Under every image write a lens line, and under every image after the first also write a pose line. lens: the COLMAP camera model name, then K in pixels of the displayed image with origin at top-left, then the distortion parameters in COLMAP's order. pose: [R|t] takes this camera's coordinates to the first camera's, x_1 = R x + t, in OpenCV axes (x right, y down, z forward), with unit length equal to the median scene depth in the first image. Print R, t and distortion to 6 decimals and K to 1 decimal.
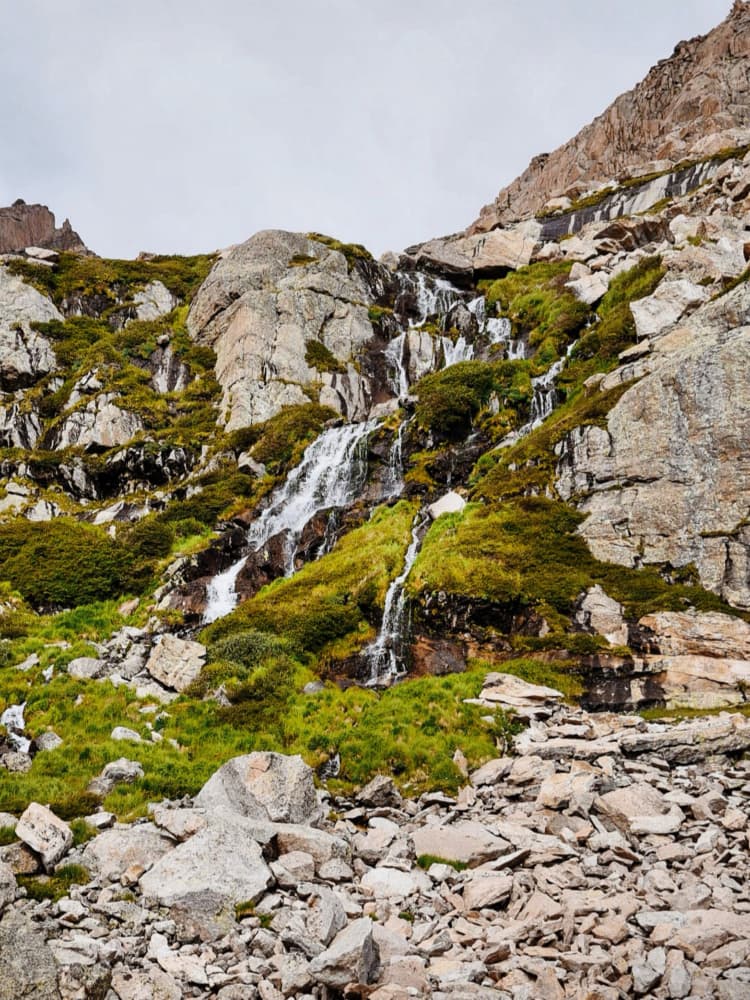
lens RADIAL K [[2296.0, 0, 374.5], [0, 2296.0, 434.4], [0, 0, 1]] dist [0.217485, 0.000000]
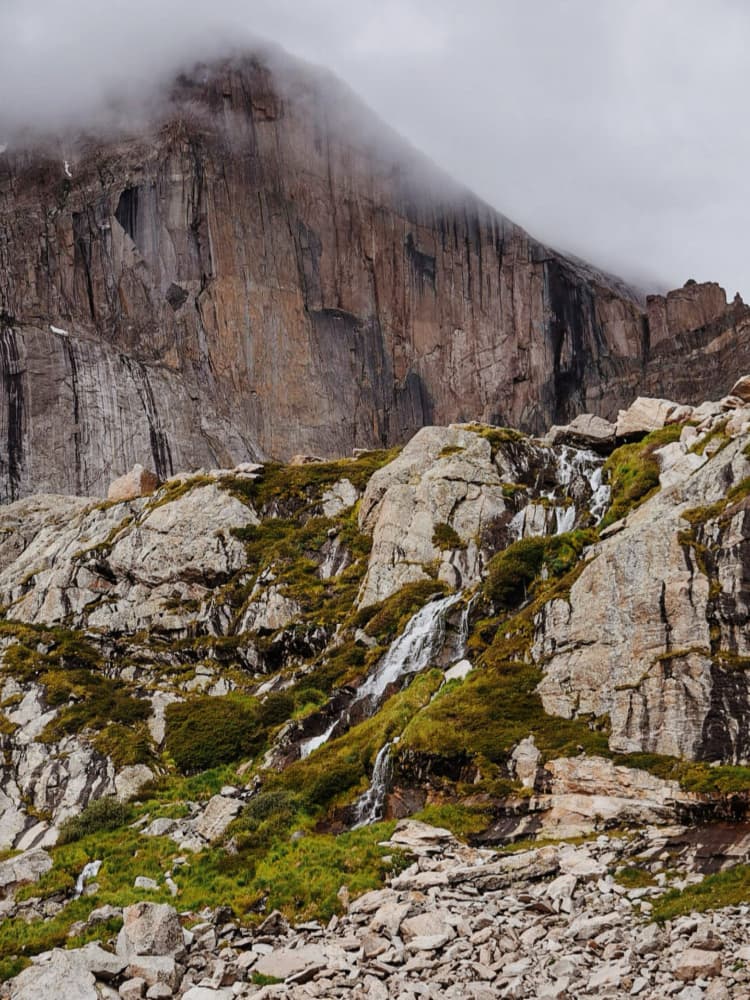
lens RADIAL K [[2292.1, 0, 376.3], [0, 2292.1, 500.8], [0, 0, 1]] dist [0.239633, 0.000000]
pose [[0.945482, -0.099055, -0.310245, 0.346594], [0.099117, 0.994953, -0.015607, -0.041134], [0.310226, -0.015994, 0.950528, -0.163109]]
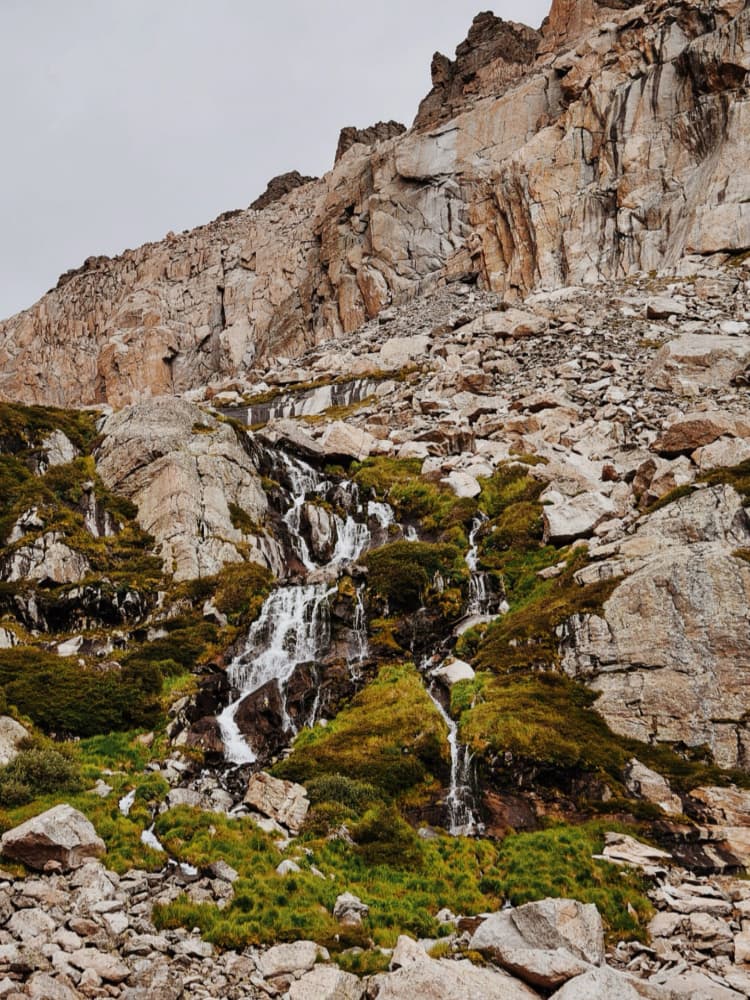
lens RADIAL K [[2011.3, 0, 374.0], [0, 2011.3, 499.8], [0, 0, 1]] dist [0.166547, 0.000000]
pose [[0.938907, 0.116674, 0.323790, -0.303334], [-0.100503, 0.992726, -0.066284, 0.015406], [-0.329169, 0.029693, 0.943804, 0.081464]]
